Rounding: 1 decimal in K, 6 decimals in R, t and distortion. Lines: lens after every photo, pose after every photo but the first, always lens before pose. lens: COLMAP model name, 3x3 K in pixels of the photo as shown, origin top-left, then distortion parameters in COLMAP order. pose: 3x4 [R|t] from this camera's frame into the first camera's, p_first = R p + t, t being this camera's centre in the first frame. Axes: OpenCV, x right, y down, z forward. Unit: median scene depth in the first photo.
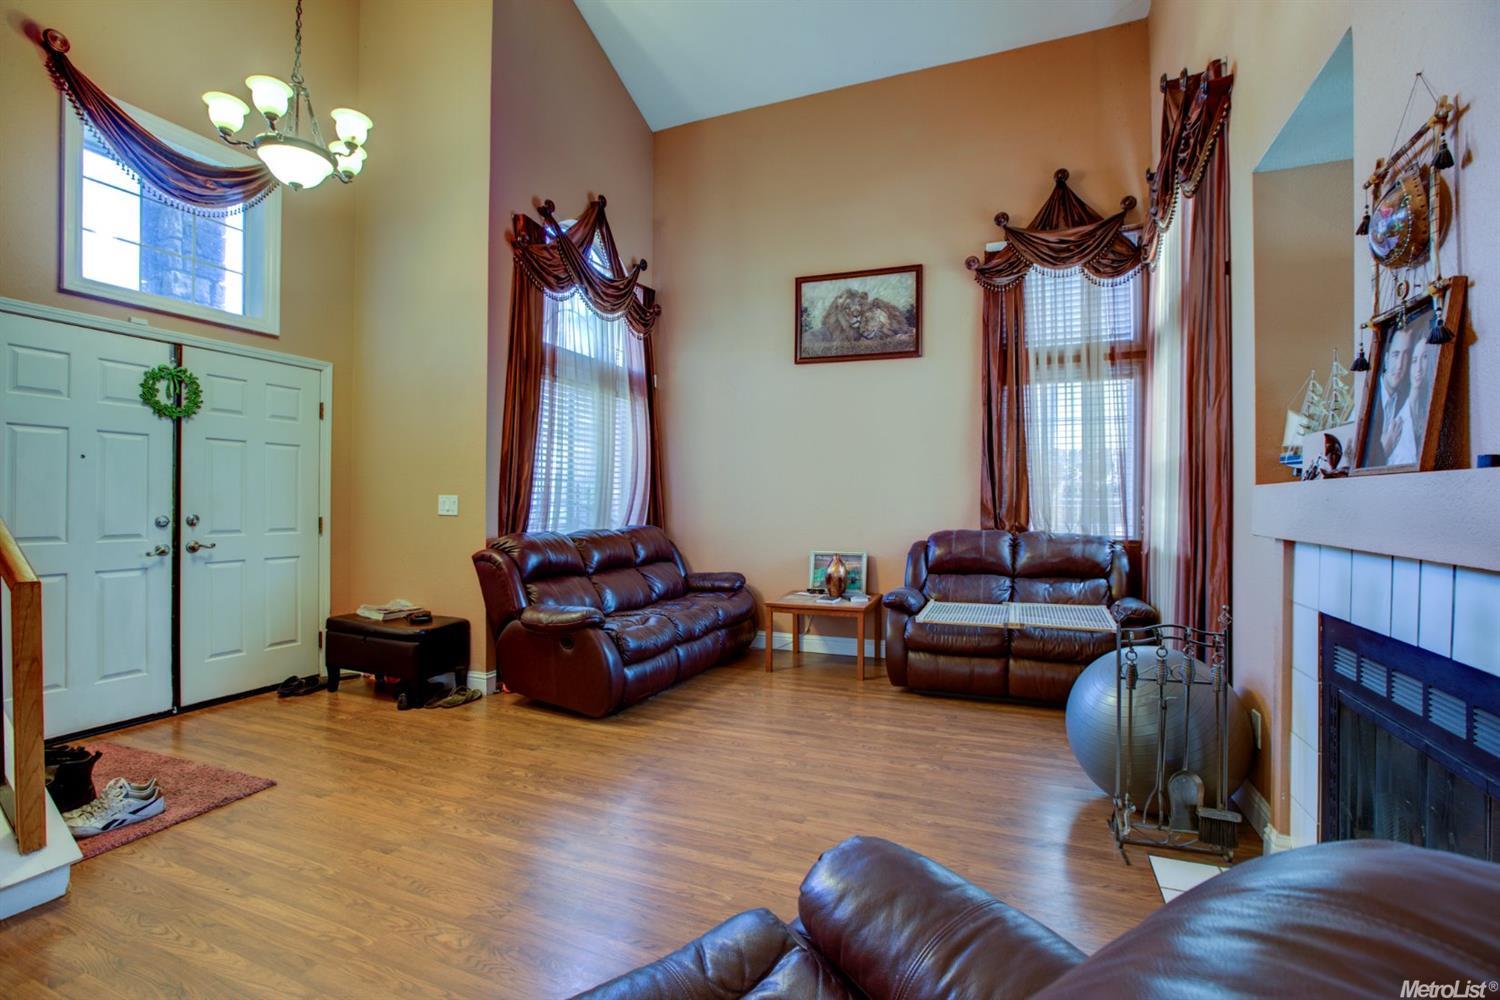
lens RADIAL K [[674.9, 0, 754.3], [0, 674.9, 499.7], [0, 0, 1]] dist [-0.037717, 0.012357]
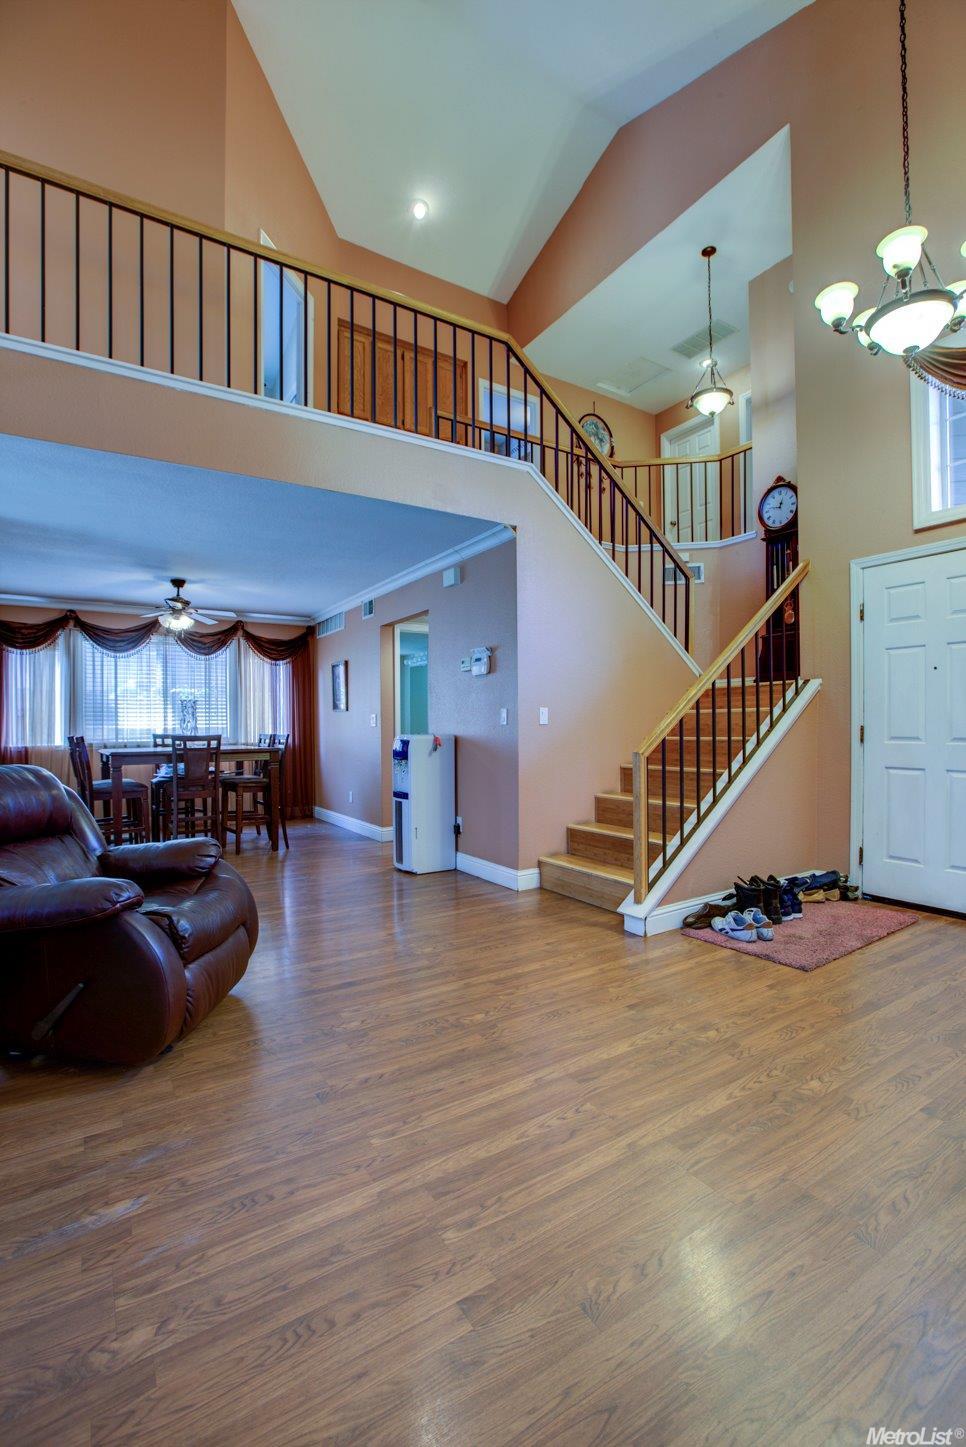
lens RADIAL K [[651.1, 0, 482.4], [0, 651.1, 726.4], [0, 0, 1]] dist [-0.037717, 0.012357]
pose [[-0.588563, 0.001135, -0.808451, 0.243163], [0.010391, 0.999927, -0.006160, 0.023071], [0.808385, -0.012026, -0.588532, 0.699206]]
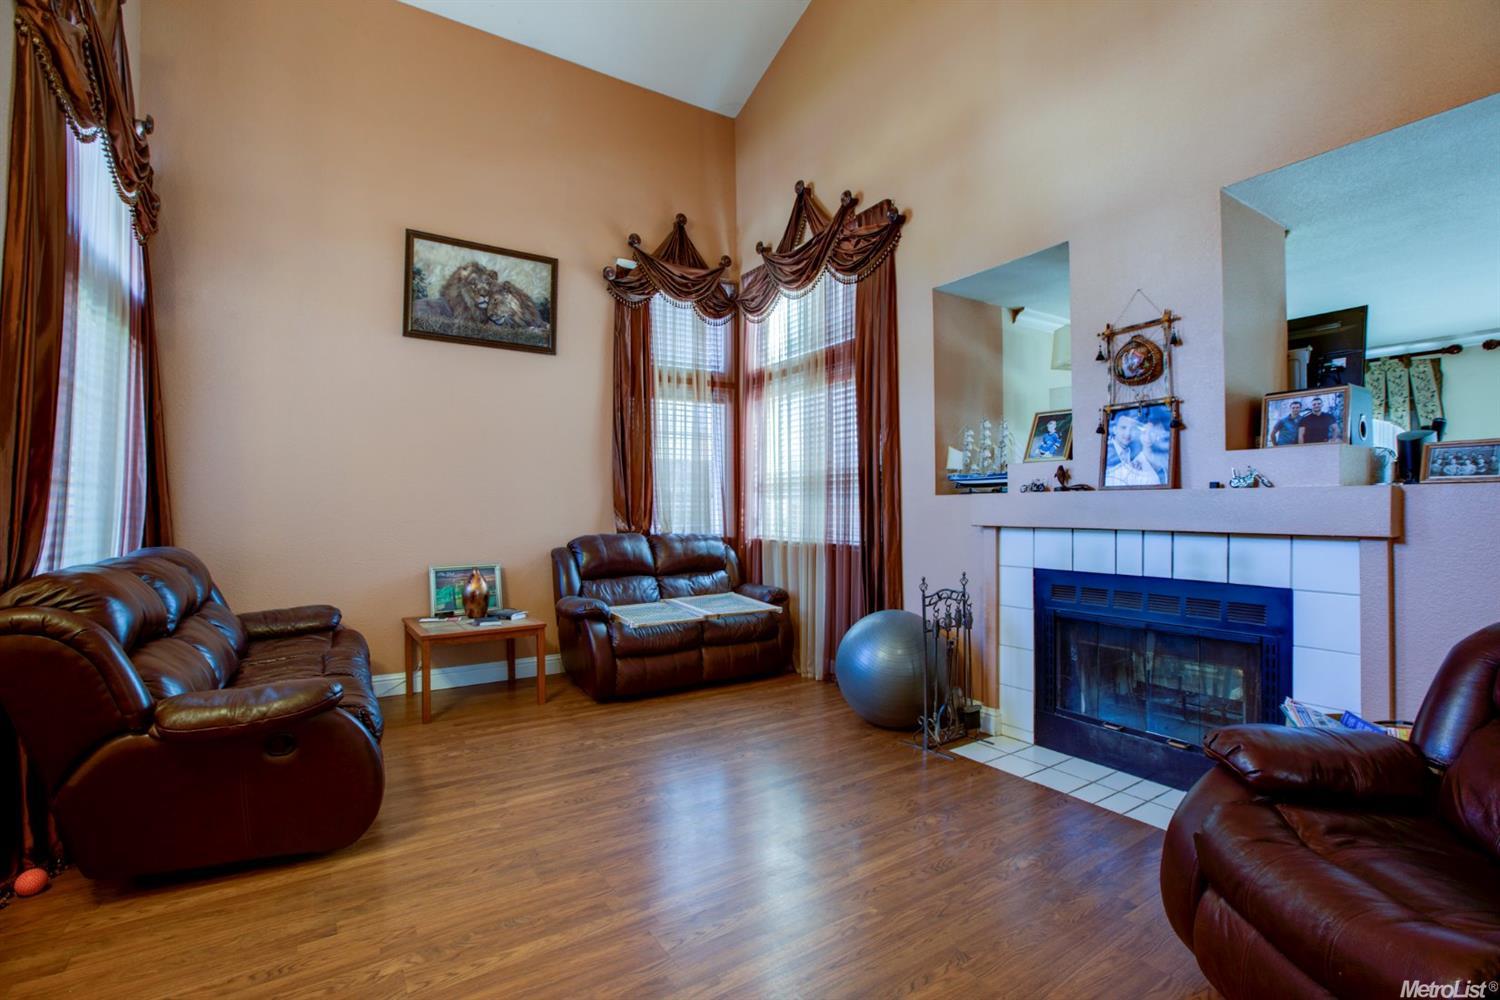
lens RADIAL K [[674.9, 0, 741.4], [0, 674.9, 495.9], [0, 0, 1]] dist [-0.037717, 0.012357]
pose [[0.581696, 0.005173, 0.813390, -0.411145], [0.003449, 0.999955, -0.008826, -0.002924], [-0.813399, 0.007940, 0.581652, 0.250661]]
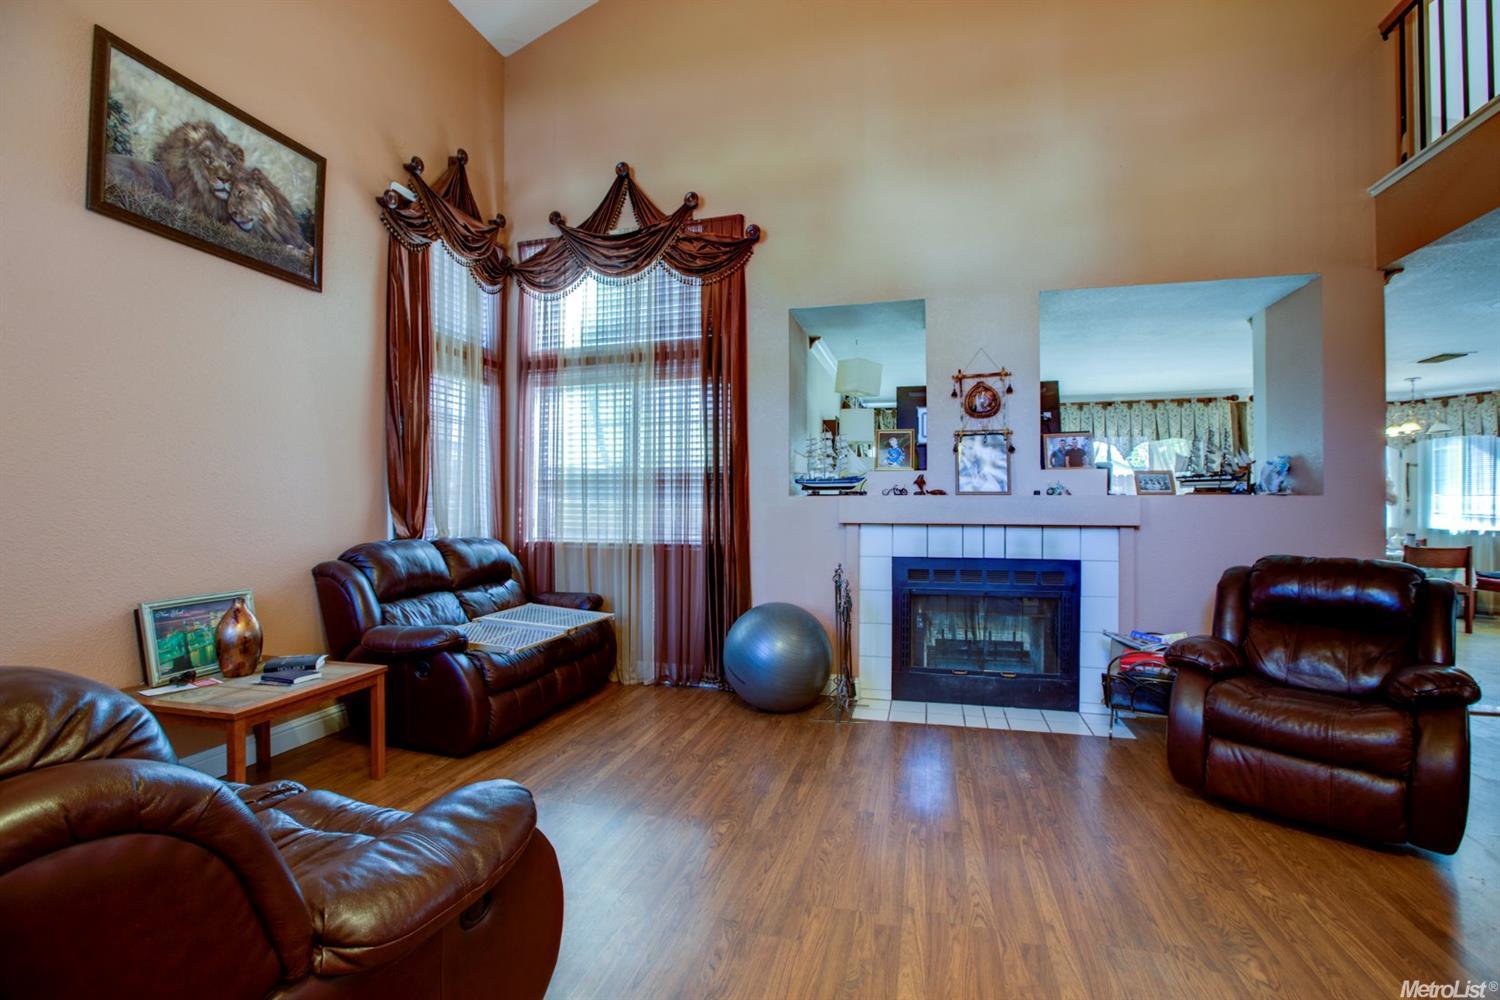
lens RADIAL K [[674.9, 0, 738.9], [0, 674.9, 497.5], [0, 0, 1]] dist [-0.037717, 0.012357]
pose [[-0.103516, 0.005878, 0.994610, -0.509535], [-0.005398, 0.999964, -0.006471, -0.002275], [-0.994613, -0.006039, -0.103481, 0.706330]]
